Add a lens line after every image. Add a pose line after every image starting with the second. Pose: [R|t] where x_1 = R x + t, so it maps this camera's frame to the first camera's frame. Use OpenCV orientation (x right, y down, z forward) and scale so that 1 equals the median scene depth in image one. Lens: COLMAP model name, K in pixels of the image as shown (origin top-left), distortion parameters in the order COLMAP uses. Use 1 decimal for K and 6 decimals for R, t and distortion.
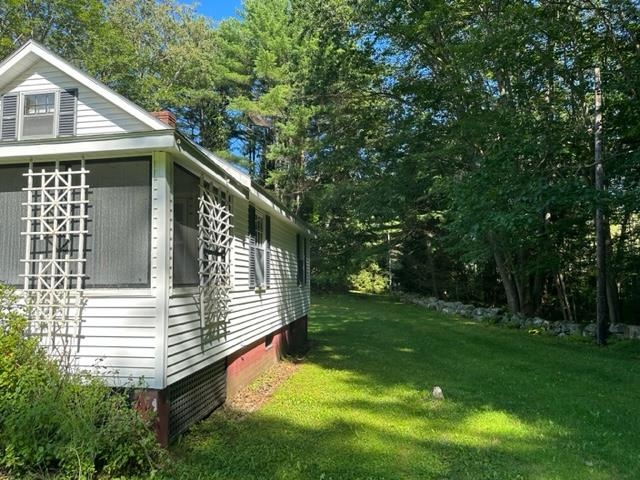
lens RADIAL K [[454.1, 0, 322.1], [0, 454.1, 244.3], [0, 0, 1]] dist [0.054519, -0.051746]
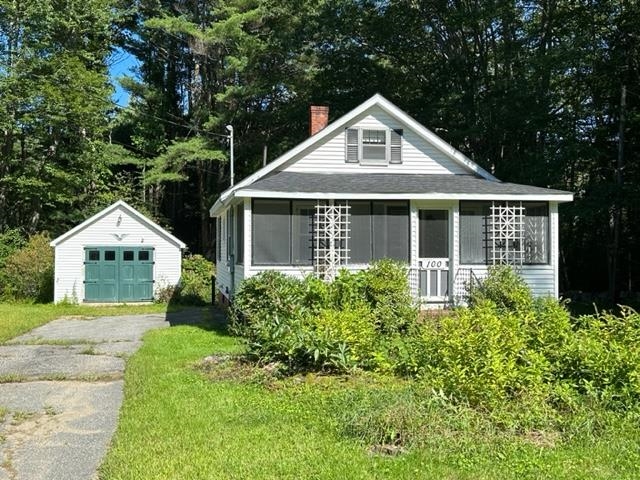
lens RADIAL K [[667.5, 0, 313.1], [0, 667.5, 236.8], [0, 0, 1]] dist [0.070042, 0.000000]
pose [[0.949841, 0.010659, 0.312552, -2.083946], [-0.033456, 0.997147, 0.067665, -0.181284], [-0.310939, -0.074728, 0.947488, -1.391089]]
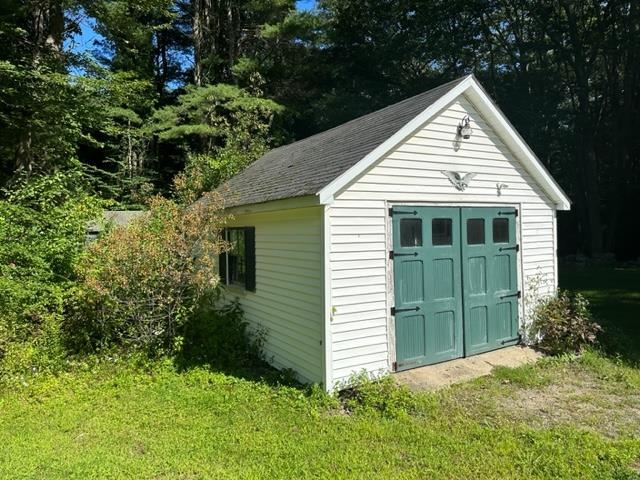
lens RADIAL K [[454.1, 0, 318.9], [0, 454.1, 233.3], [0, 0, 1]] dist [0.054519, -0.051746]
pose [[0.768969, -0.012757, 0.639159, -2.927358], [-0.036739, 0.997267, 0.064105, 0.254752], [-0.638230, -0.072777, 0.766398, 2.774496]]
